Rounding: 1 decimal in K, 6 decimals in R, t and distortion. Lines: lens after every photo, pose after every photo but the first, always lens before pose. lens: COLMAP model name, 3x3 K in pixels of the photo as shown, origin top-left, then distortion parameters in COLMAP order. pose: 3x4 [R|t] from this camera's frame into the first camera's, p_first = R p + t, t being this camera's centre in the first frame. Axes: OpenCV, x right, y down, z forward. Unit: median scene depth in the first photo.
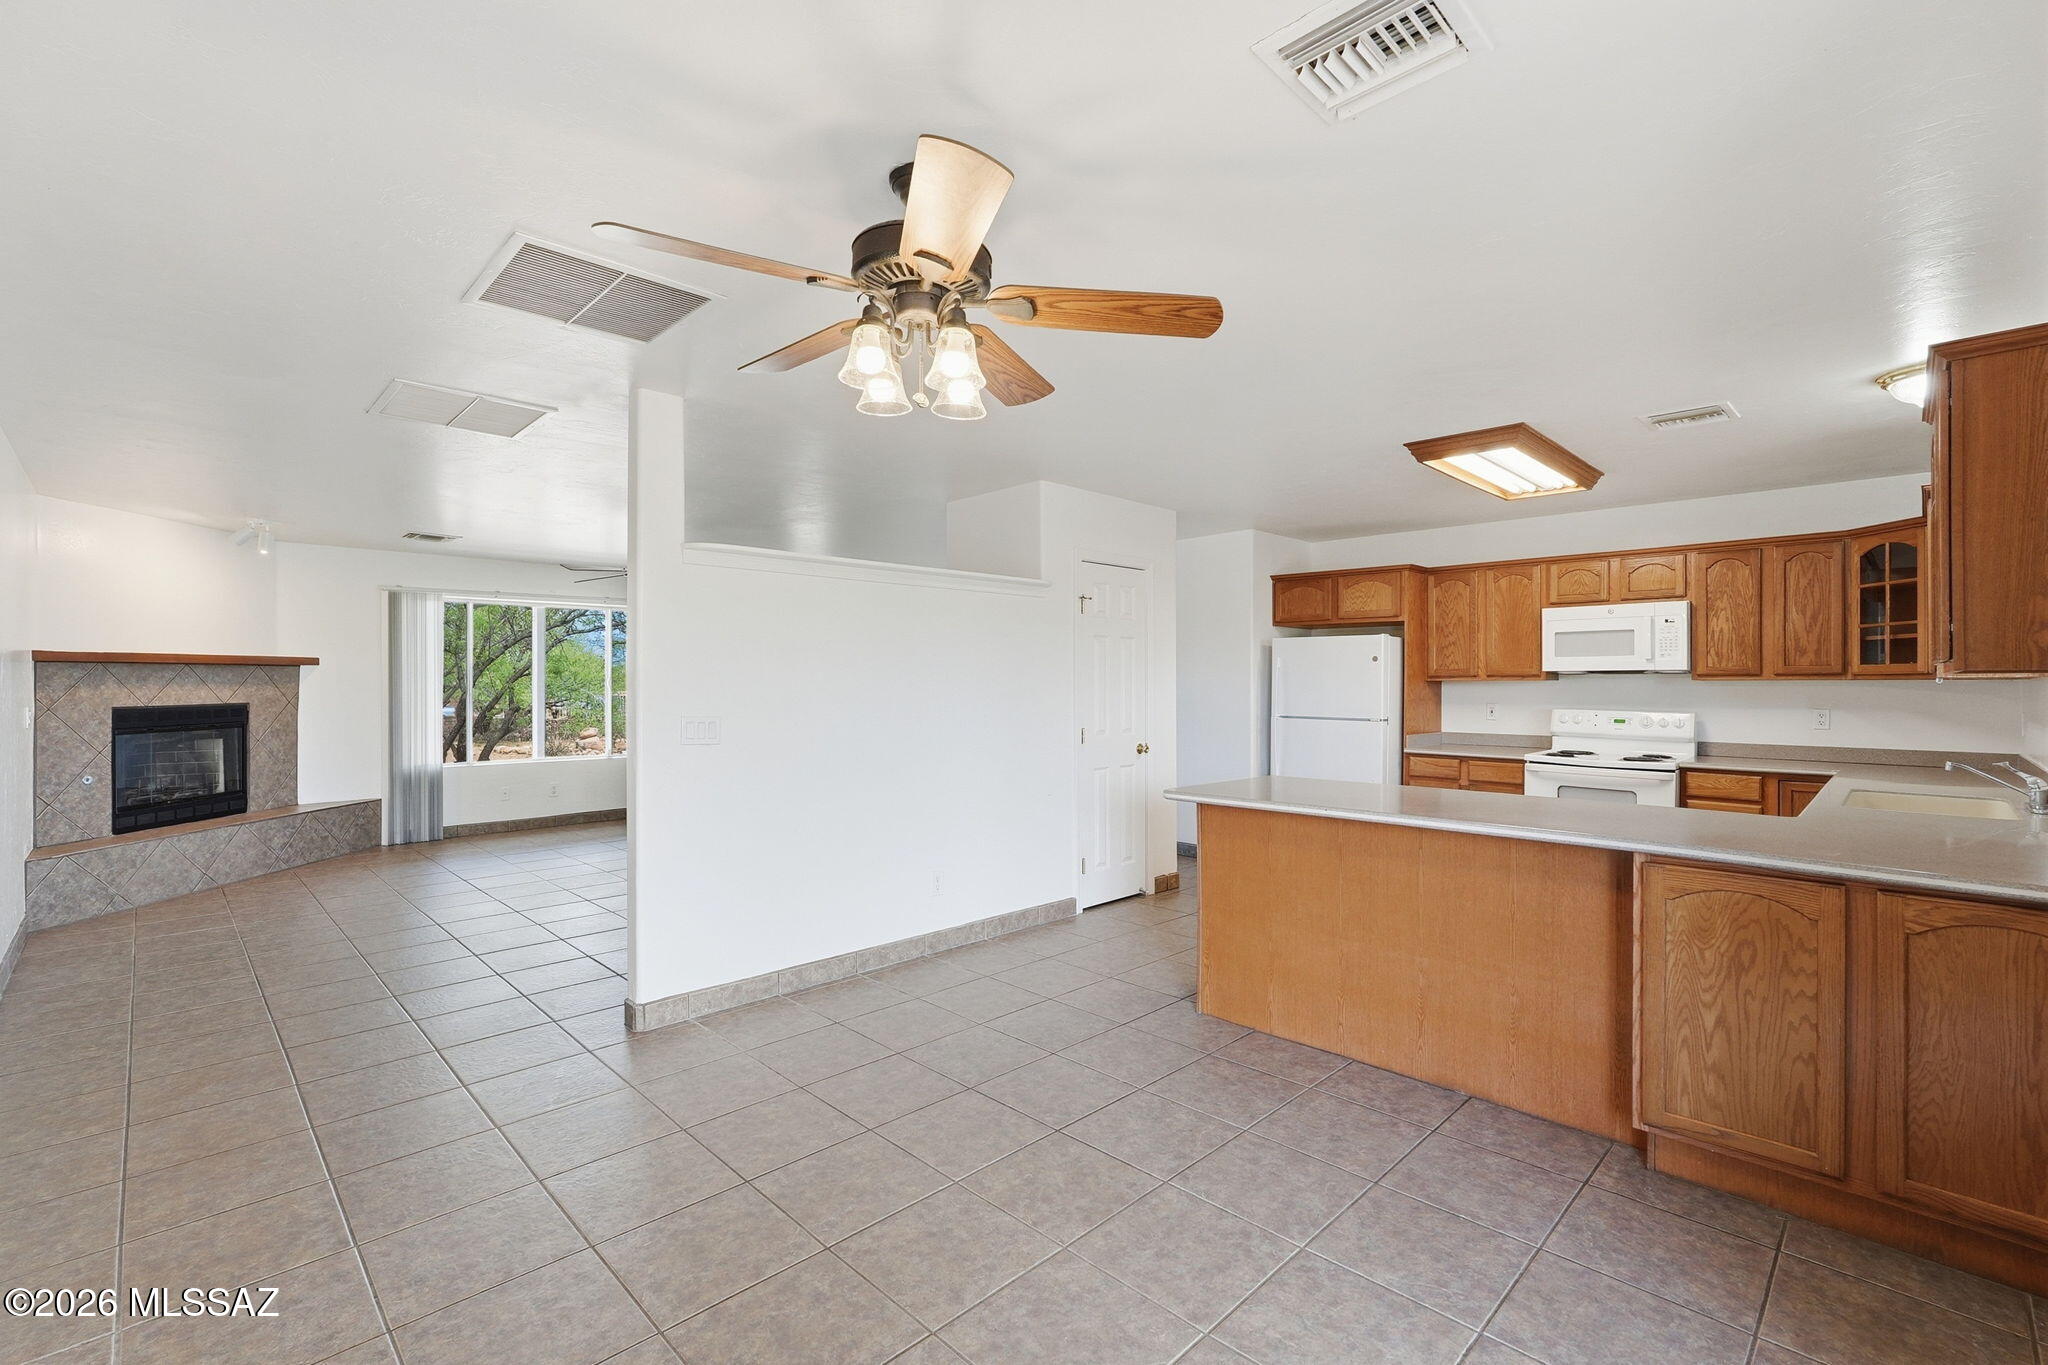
lens RADIAL K [[902.2, 0, 1029.1], [0, 902.2, 680.7], [0, 0, 1]] dist [-0.010400, 0.002650]
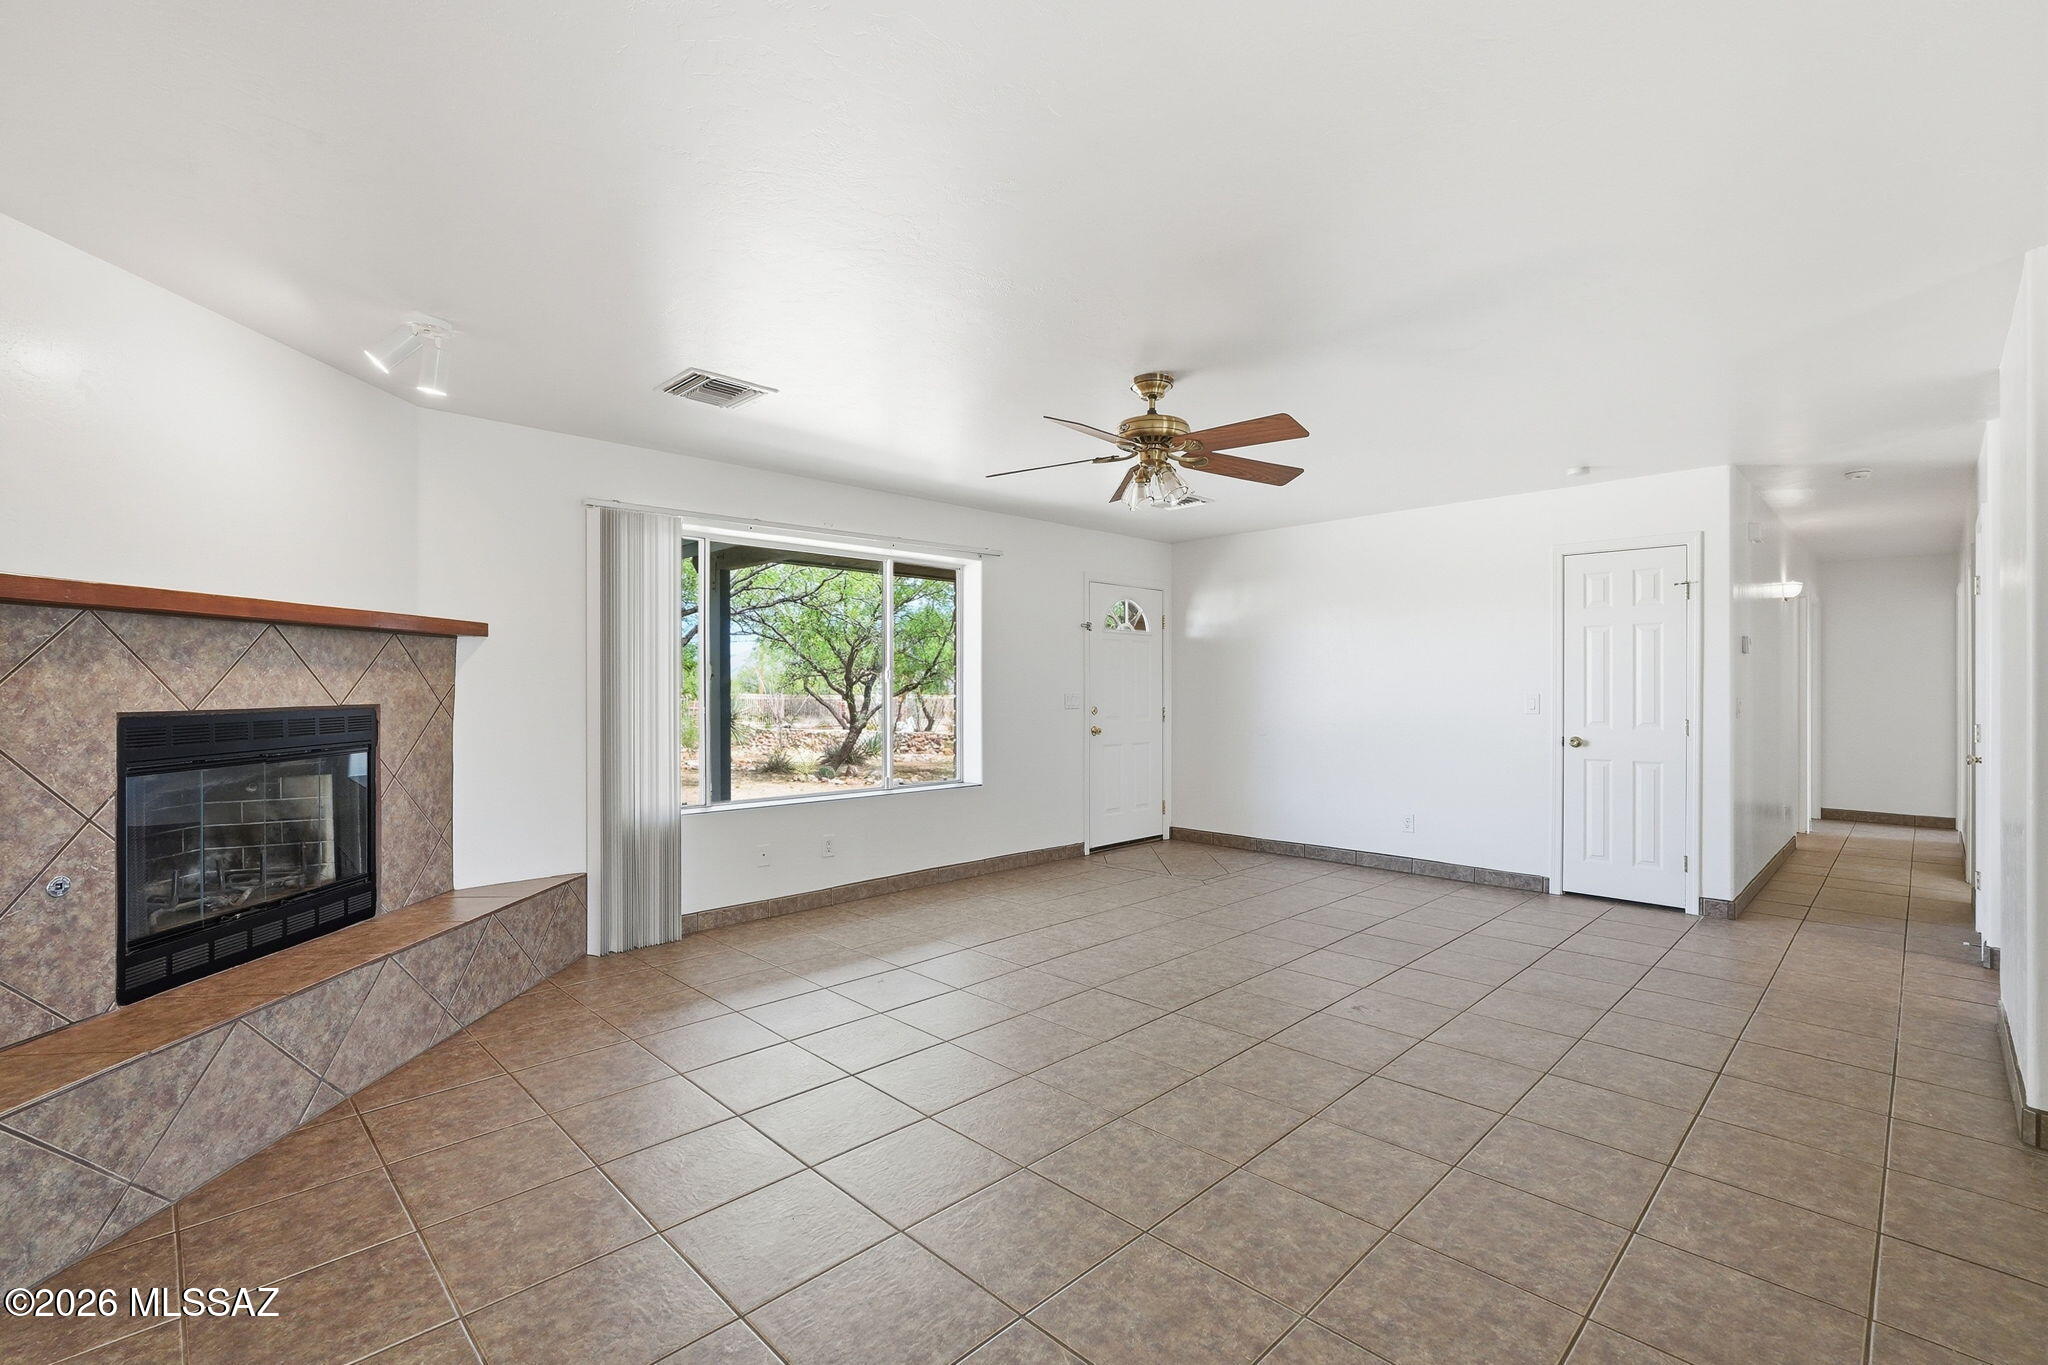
lens RADIAL K [[902.2, 0, 1023.8], [0, 902.2, 683.5], [0, 0, 1]] dist [-0.010400, 0.002650]
pose [[0.999994, -0.000389, -0.003398, -0.519711], [0.000379, 0.999996, -0.002754, 0.014934], [0.003399, 0.002752, 0.999990, 0.505368]]
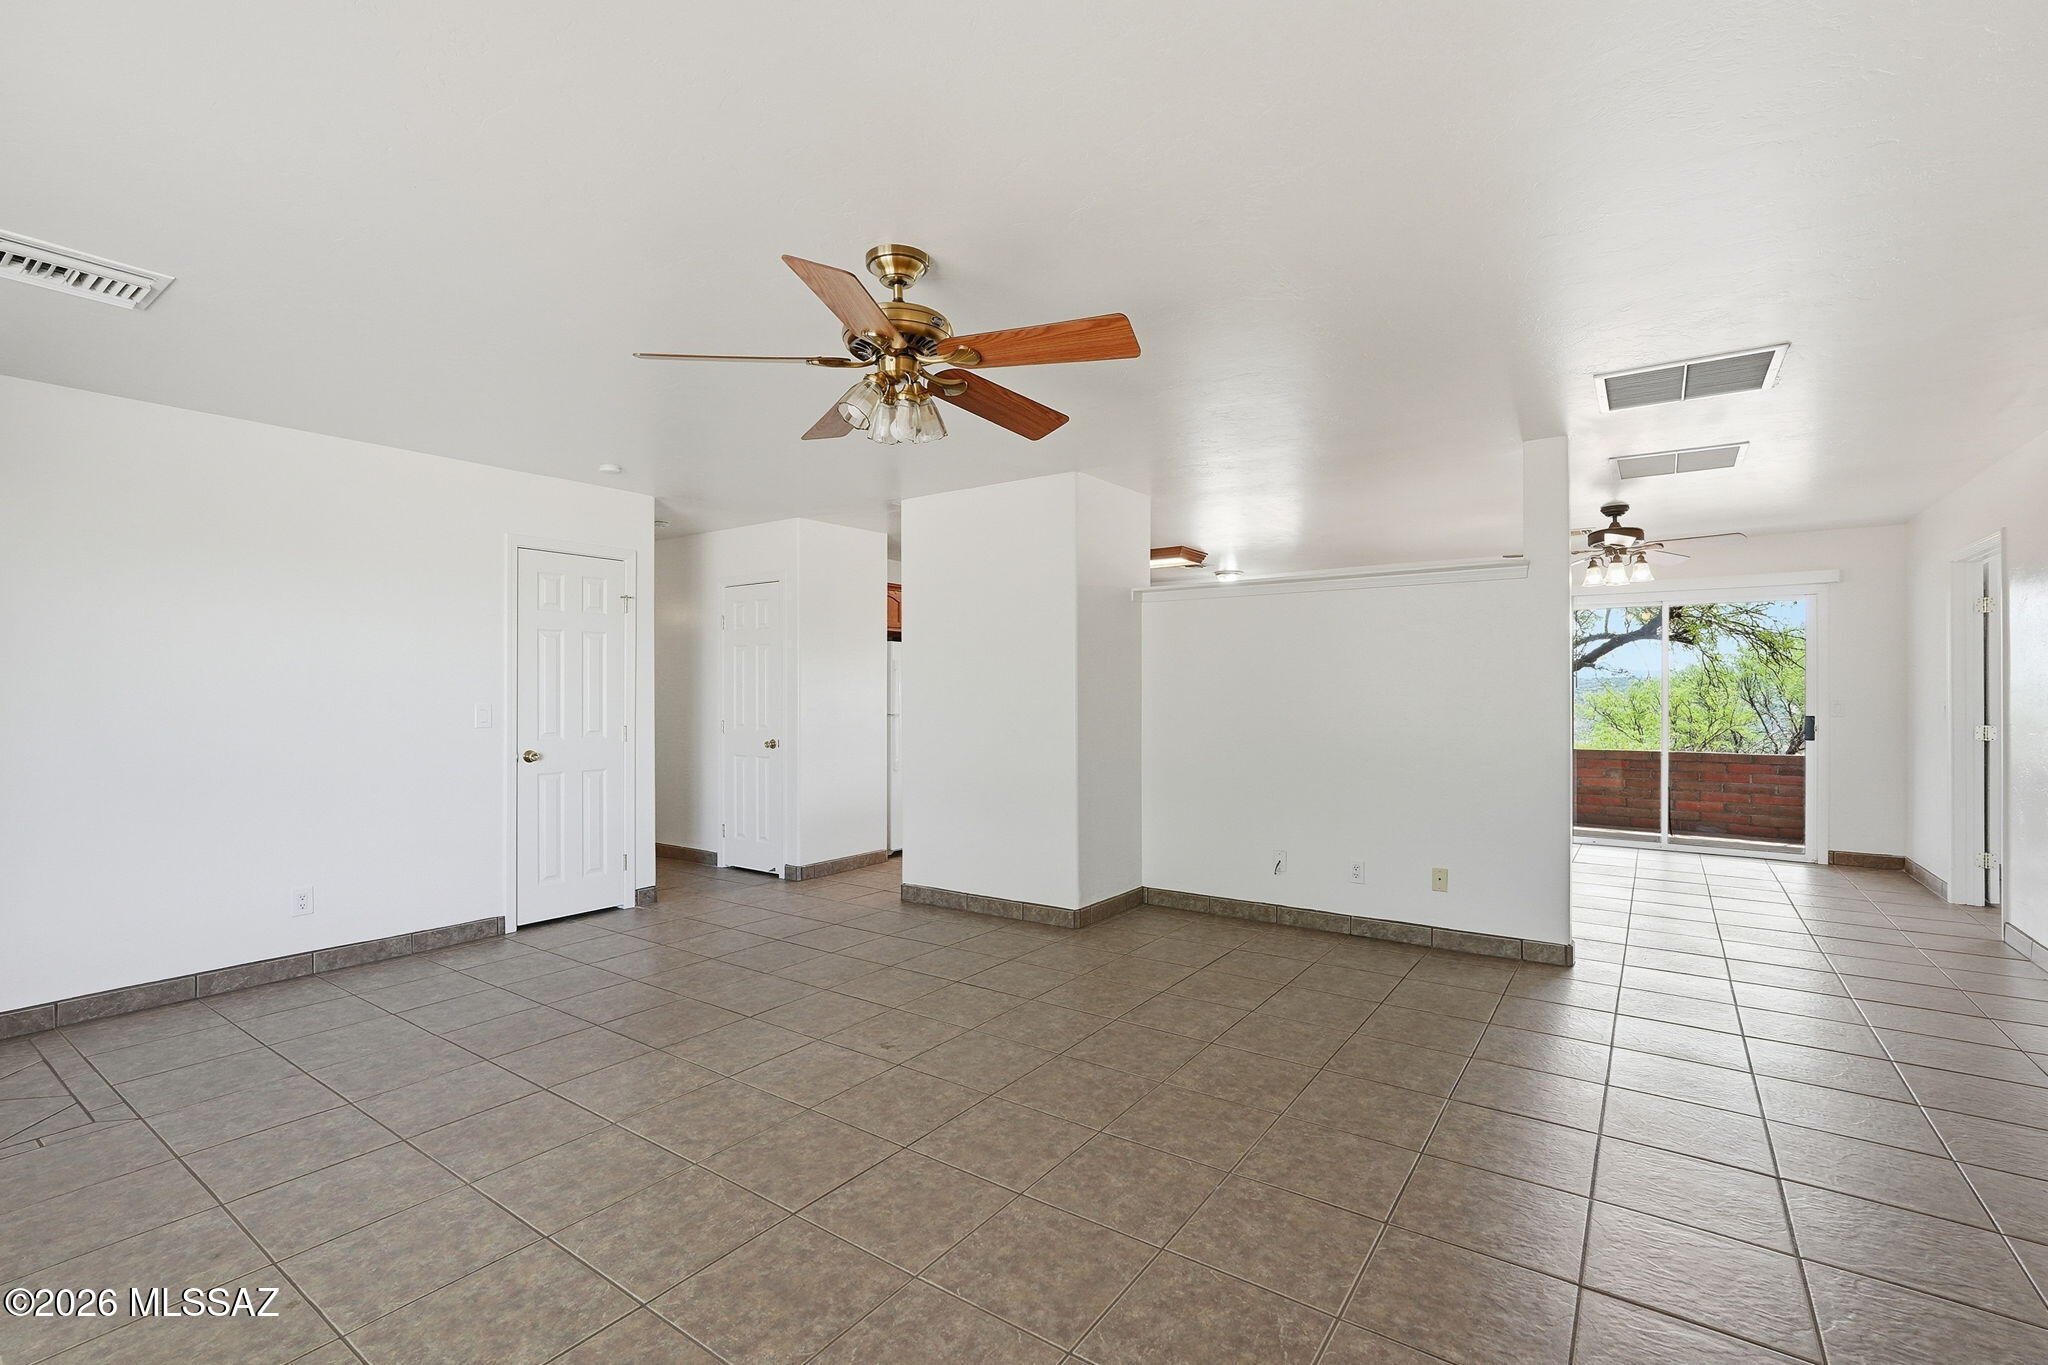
lens RADIAL K [[902.2, 0, 1027.5], [0, 902.2, 688.7], [0, 0, 1]] dist [-0.010400, 0.002650]
pose [[-0.177175, 0.003916, 0.984172, -0.834747], [-0.000012, 0.999992, -0.003982, 0.012592], [-0.984179, -0.000717, -0.177174, 1.075540]]
